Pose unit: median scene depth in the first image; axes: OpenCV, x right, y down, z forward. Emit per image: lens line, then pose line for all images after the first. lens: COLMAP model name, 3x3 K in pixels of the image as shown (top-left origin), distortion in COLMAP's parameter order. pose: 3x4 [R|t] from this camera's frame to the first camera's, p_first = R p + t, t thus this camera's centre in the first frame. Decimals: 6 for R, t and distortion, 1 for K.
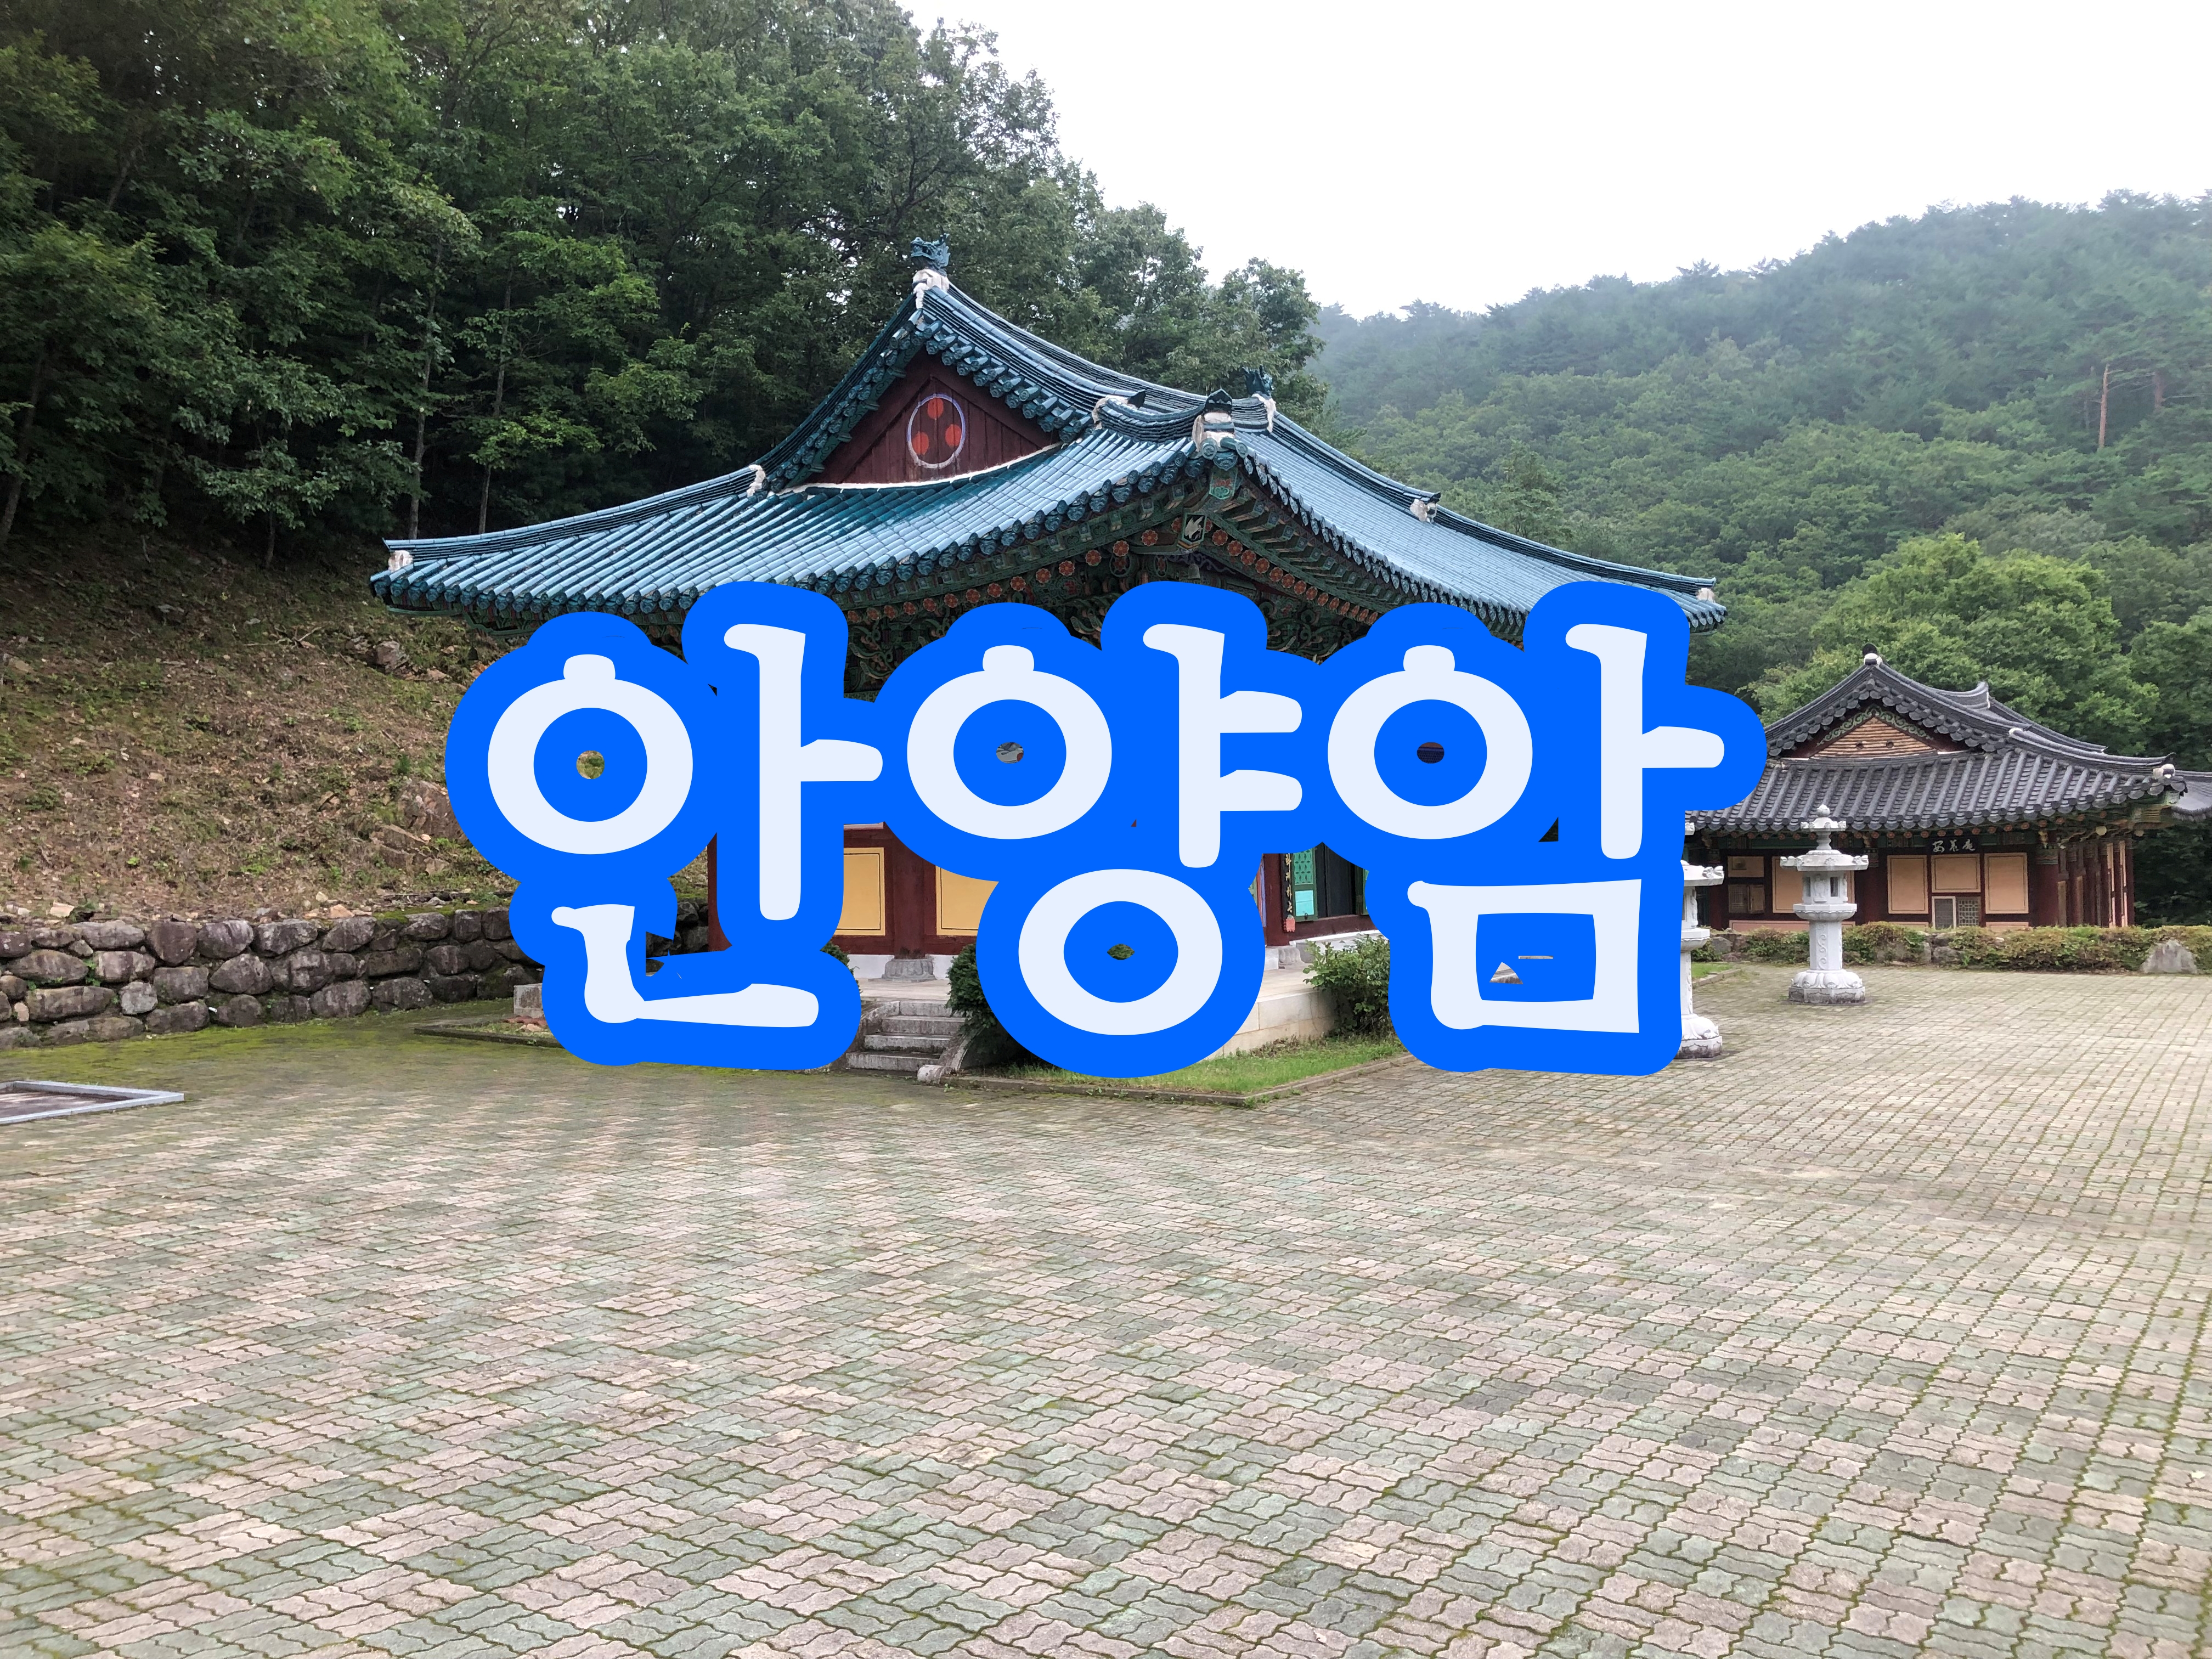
lens RADIAL K [[1831.7, 0, 1090.6], [0, 1831.7, 861.3], [0, 0, 1]] dist [0.026108, -0.002137]
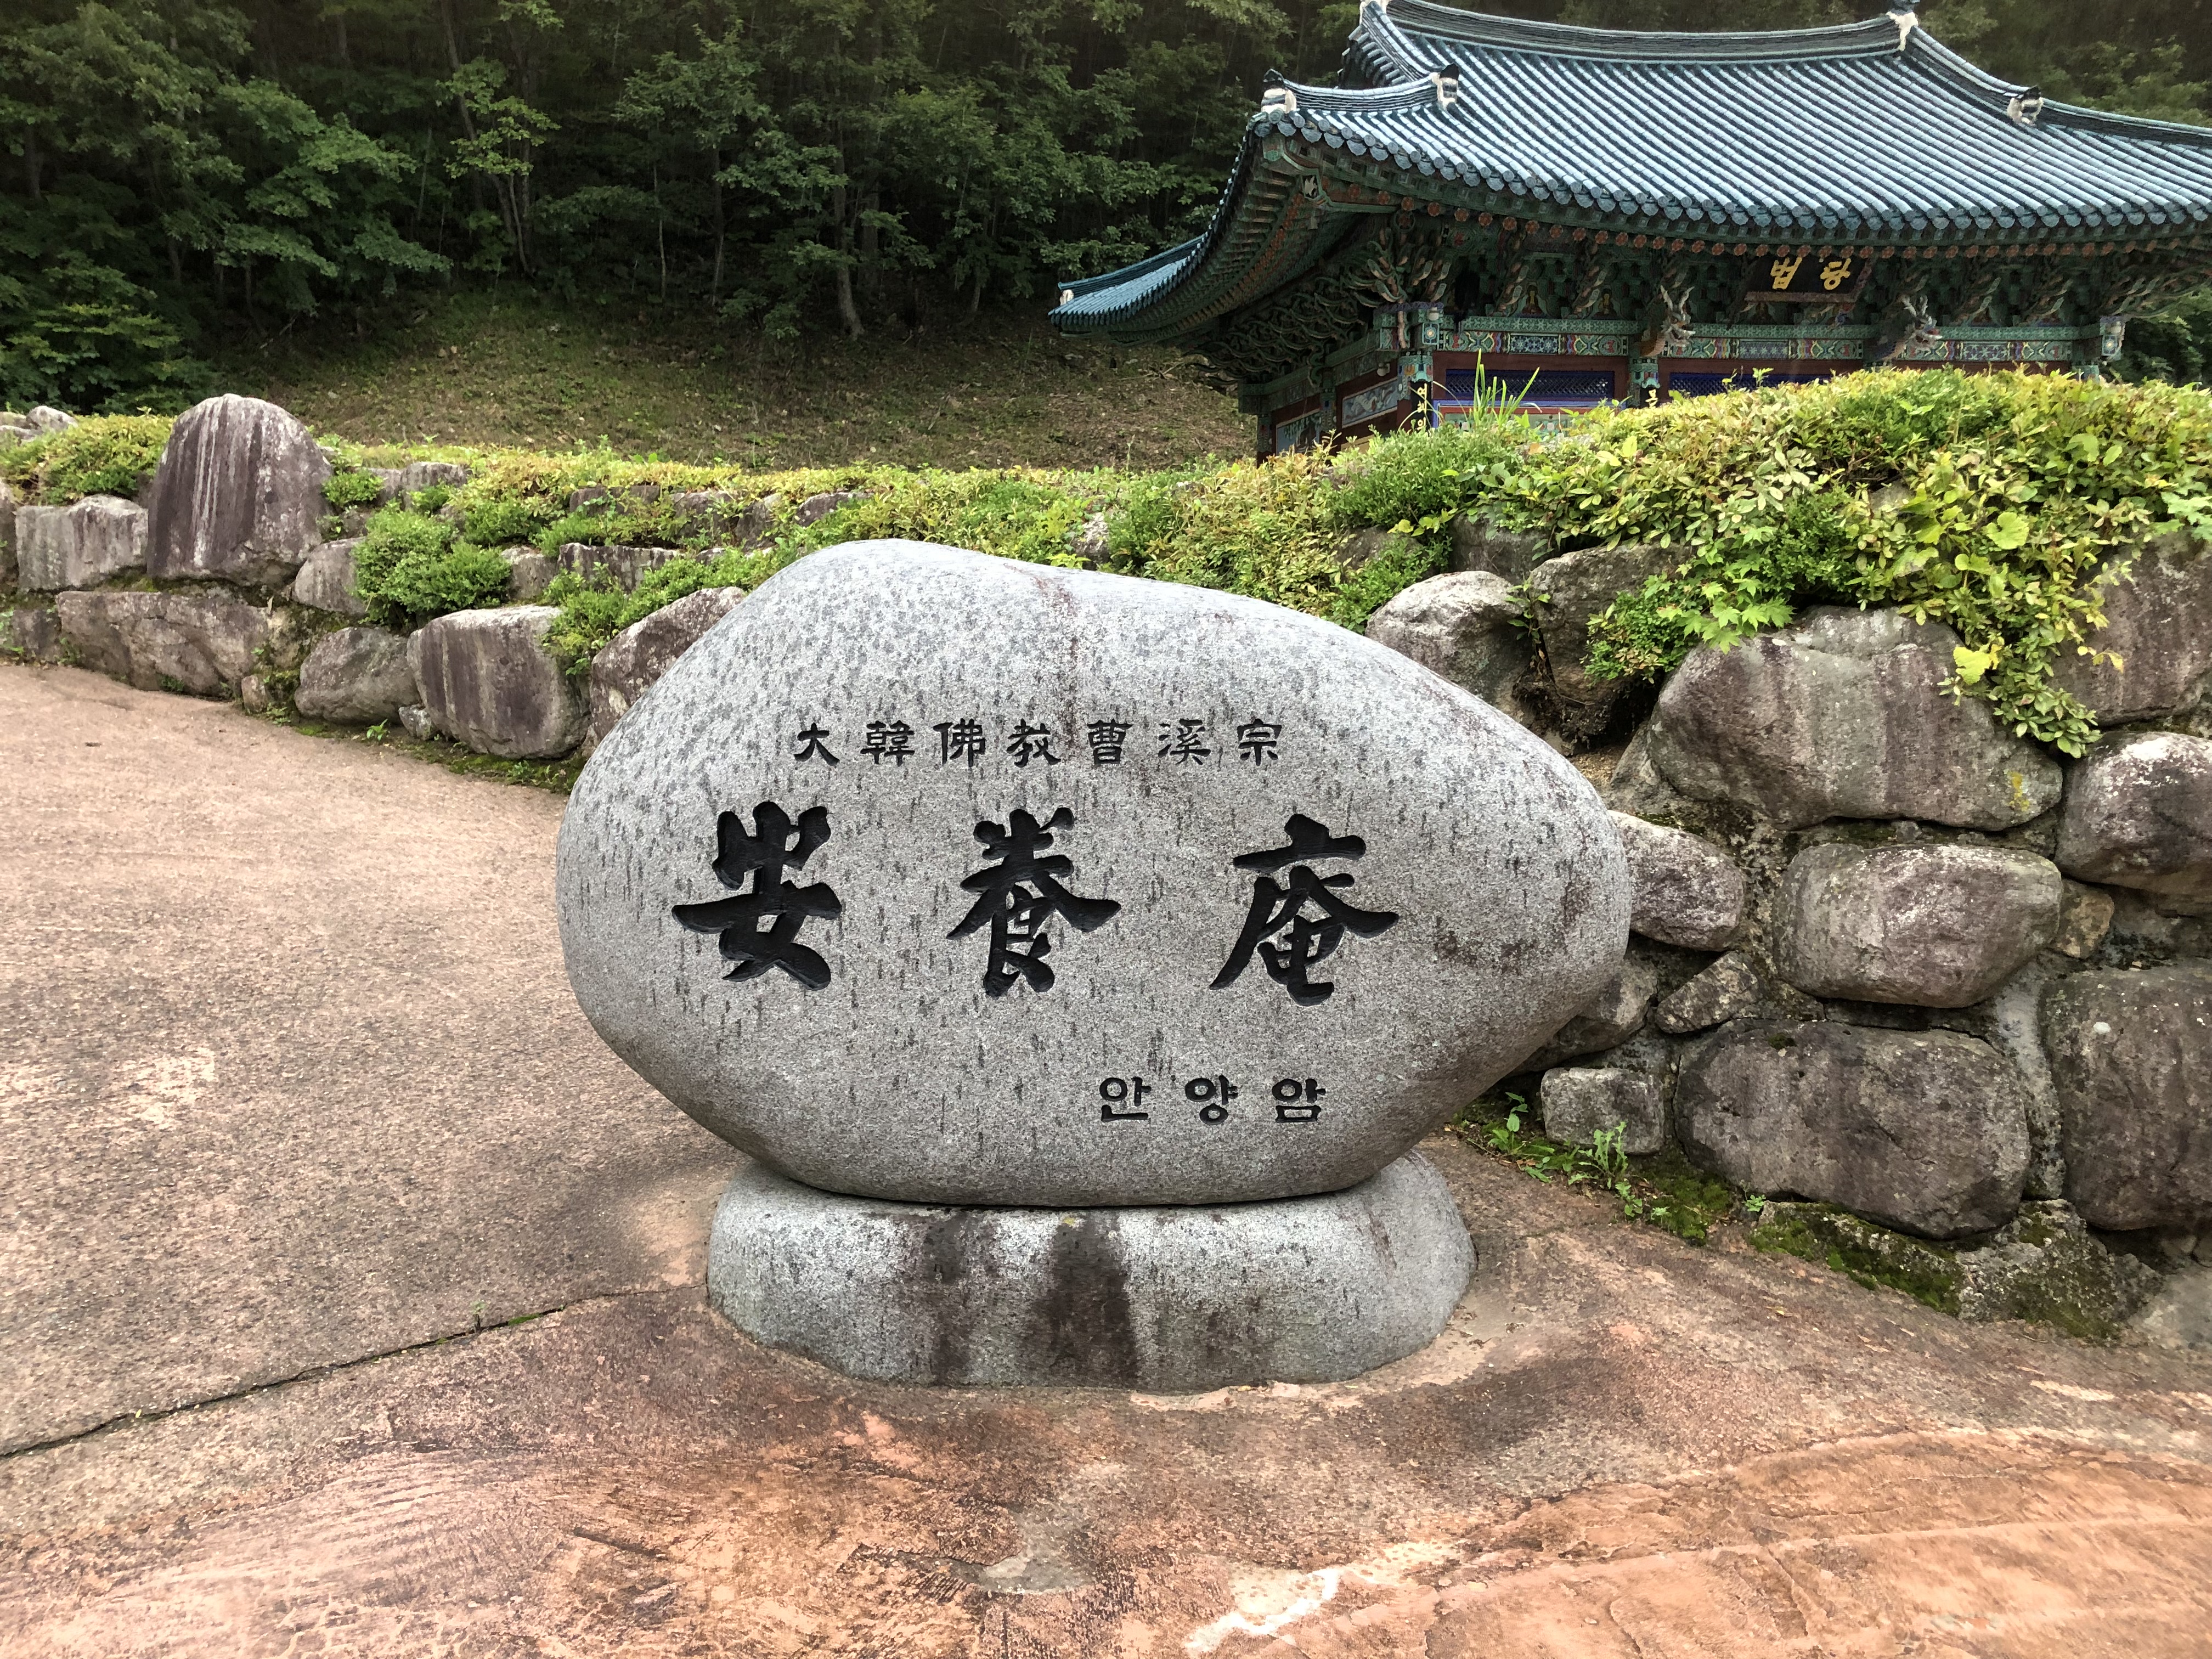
lens RADIAL K [[1831.7, 0, 1090.6], [0, 1831.7, 861.3], [0, 0, 1]] dist [0.026108, -0.002137]
pose [[0.725531, 0.094296, -0.681698, 0.578609], [-0.011822, 0.992130, 0.124654, 0.079045], [0.688088, -0.082381, 0.720936, -0.010752]]
